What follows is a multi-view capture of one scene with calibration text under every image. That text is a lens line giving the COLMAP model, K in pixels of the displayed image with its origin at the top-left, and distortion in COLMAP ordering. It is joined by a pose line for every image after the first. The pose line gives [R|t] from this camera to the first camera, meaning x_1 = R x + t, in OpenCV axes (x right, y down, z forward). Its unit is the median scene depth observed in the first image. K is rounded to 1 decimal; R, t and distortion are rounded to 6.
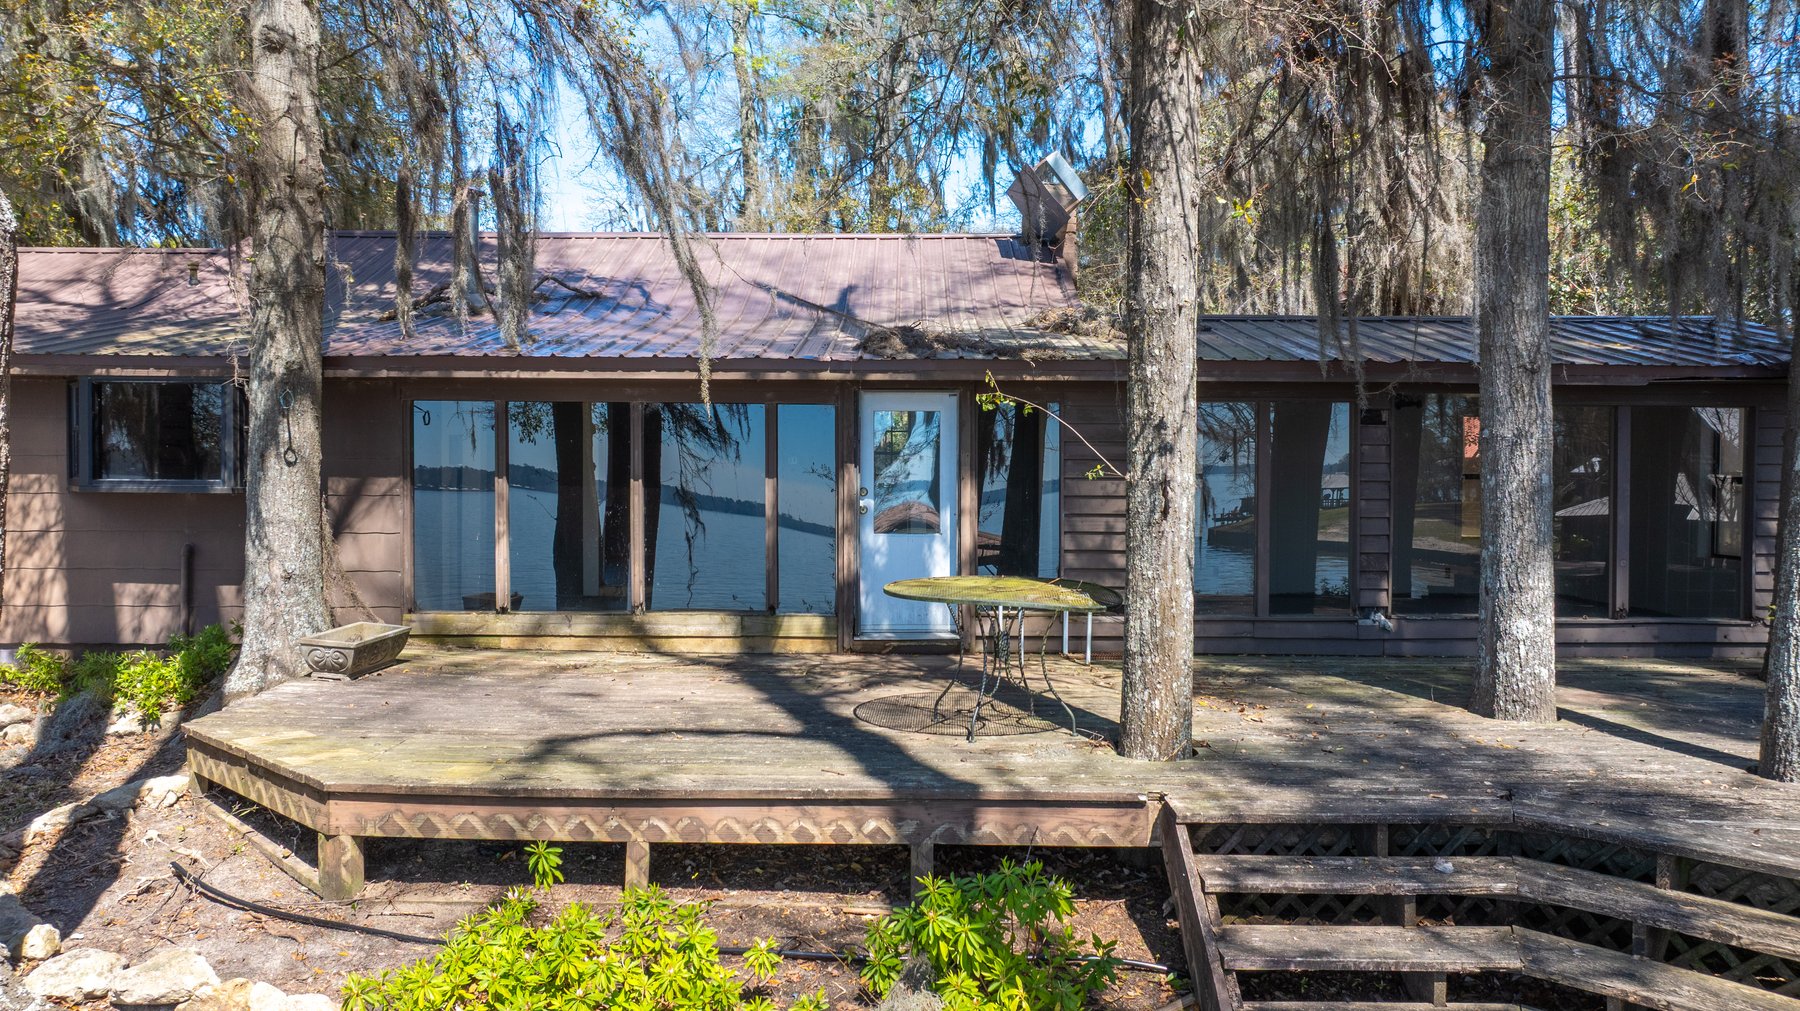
lens RADIAL K [[1262.8, 0, 910.4], [0, 1262.8, 501.4], [0, 0, 1]] dist [-0.023848, 0.008268]
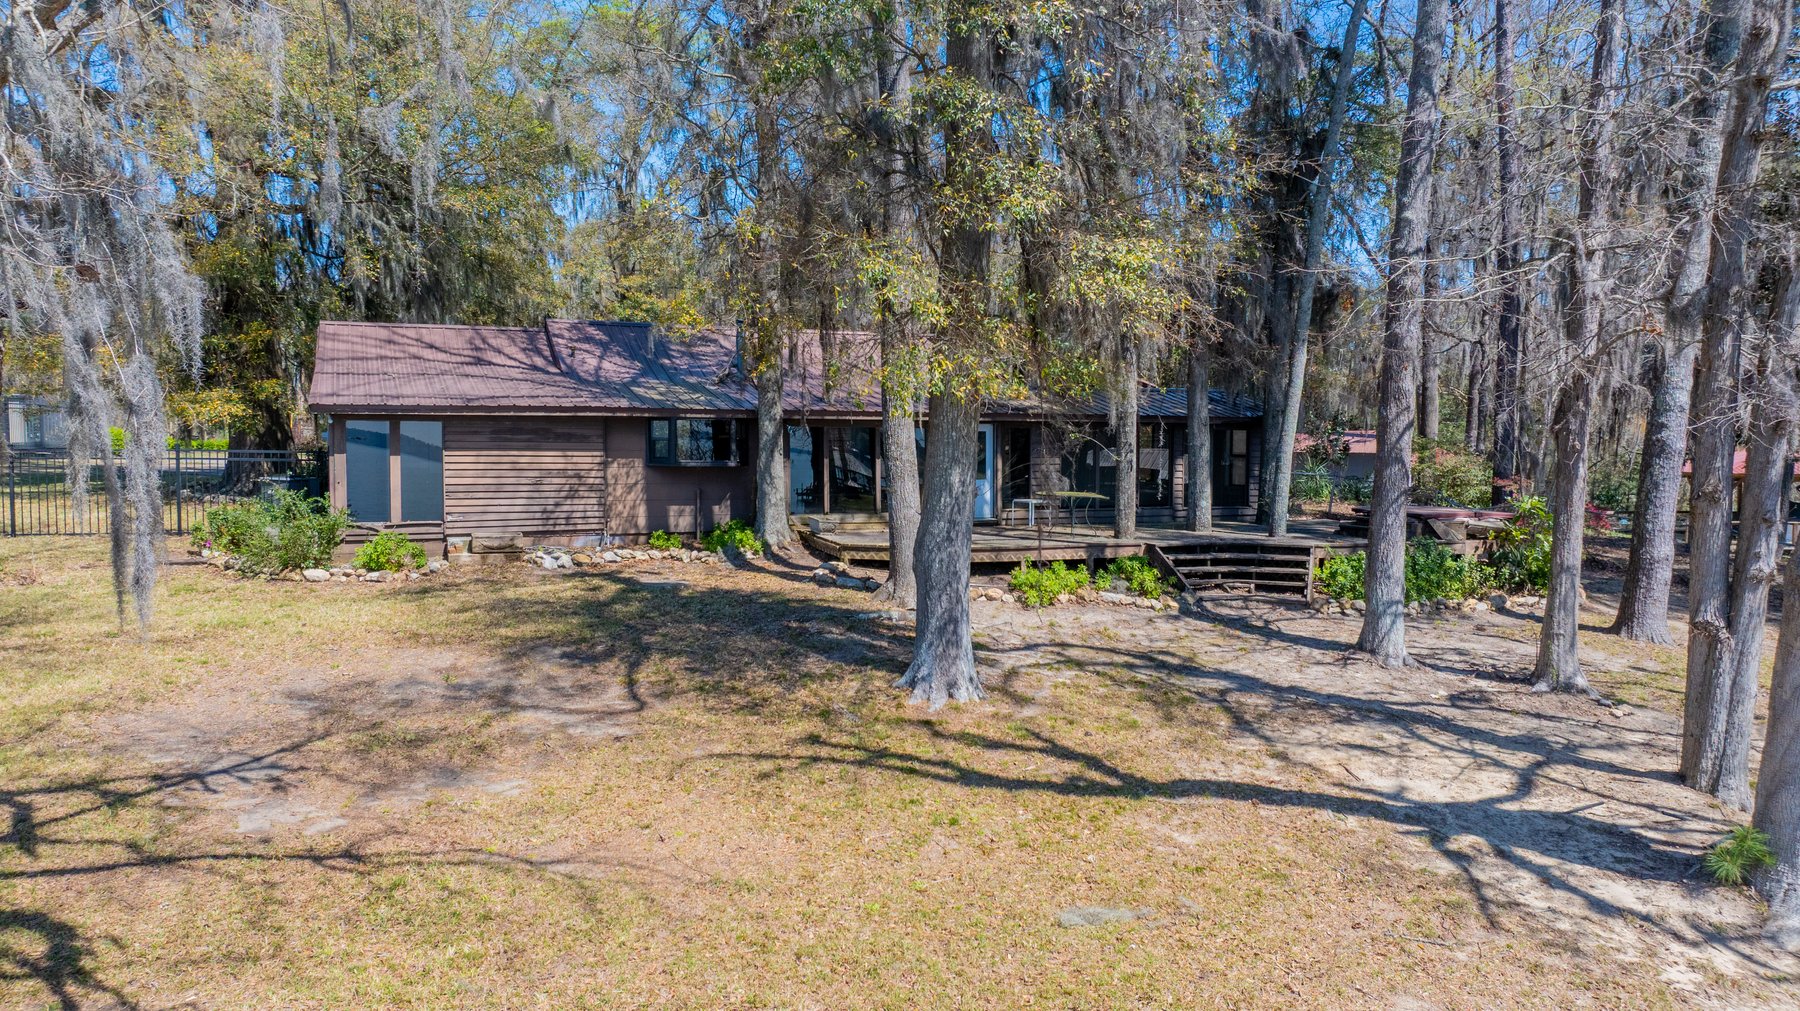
lens RADIAL K [[1267.9, 0, 905.1], [0, 1267.9, 501.3], [0, 0, 1]] dist [-0.041640, 0.042945]
pose [[0.920267, -0.019484, 0.390806, -1.655469], [0.007576, 0.999460, 0.031987, -0.018910], [-0.391218, -0.026475, 0.919917, -1.886678]]
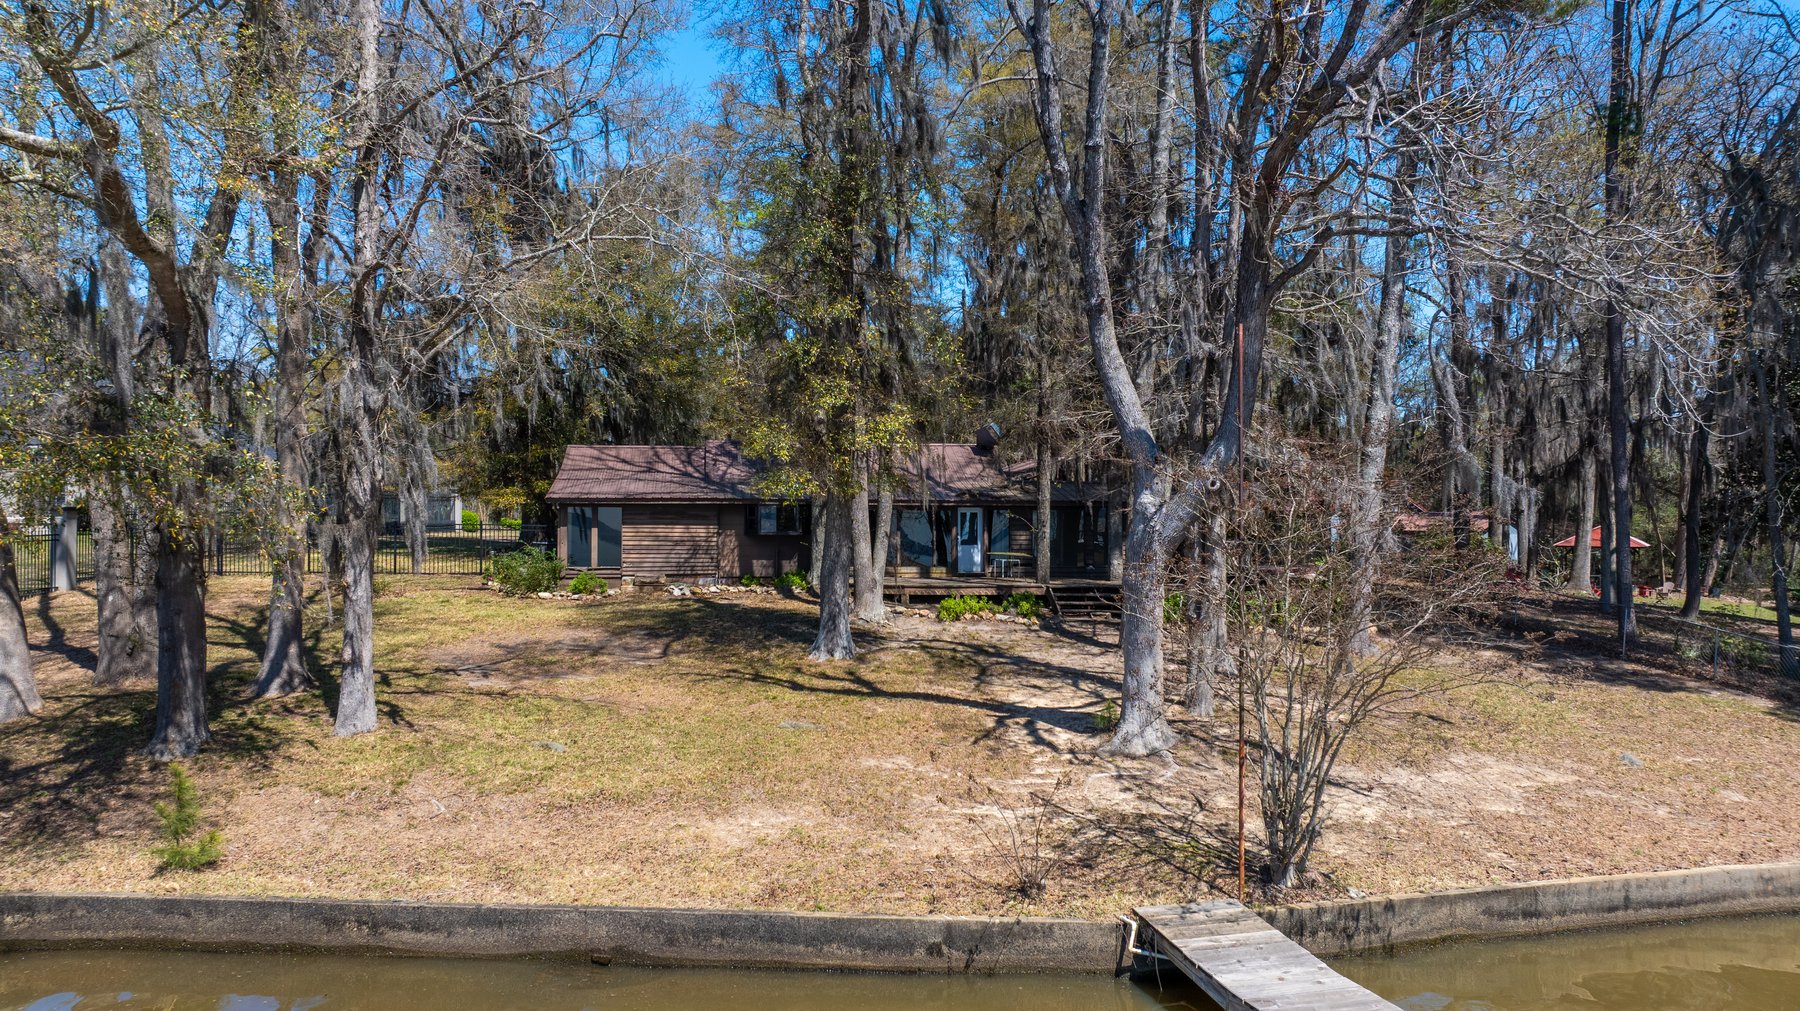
lens RADIAL K [[1258.3, 0, 910.6], [0, 1258.3, 508.4], [0, 0, 1]] dist [-0.083460, 0.086731]
pose [[0.986771, 0.000618, 0.162119, -1.142730], [0.003999, 0.999596, -0.028154, 0.030707], [-0.162071, 0.028430, 0.986369, -3.894450]]
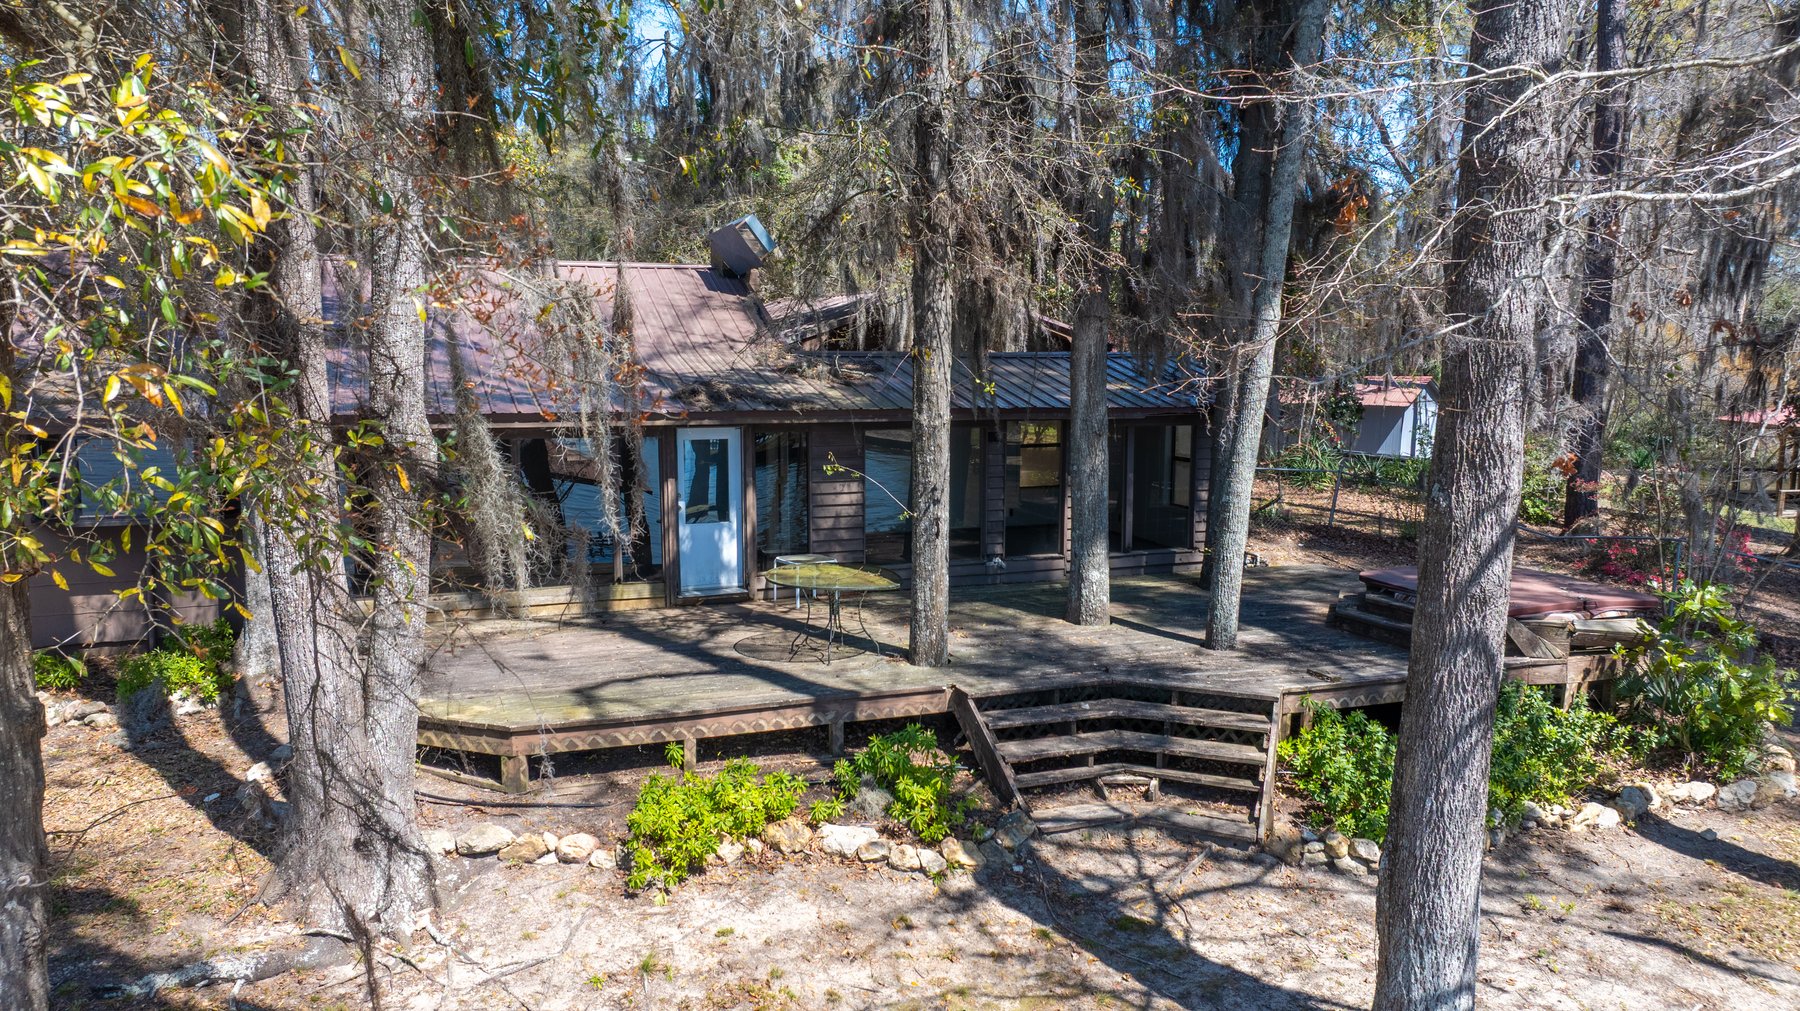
lens RADIAL K [[1262.7, 0, 910.1], [0, 1262.7, 497.1], [0, 0, 1]] dist [-0.006938, -0.036217]
pose [[0.923444, -0.041775, 0.381452, -0.507006], [0.006361, 0.995586, 0.093633, -0.206651], [-0.383680, -0.084038, 0.919634, -0.644212]]
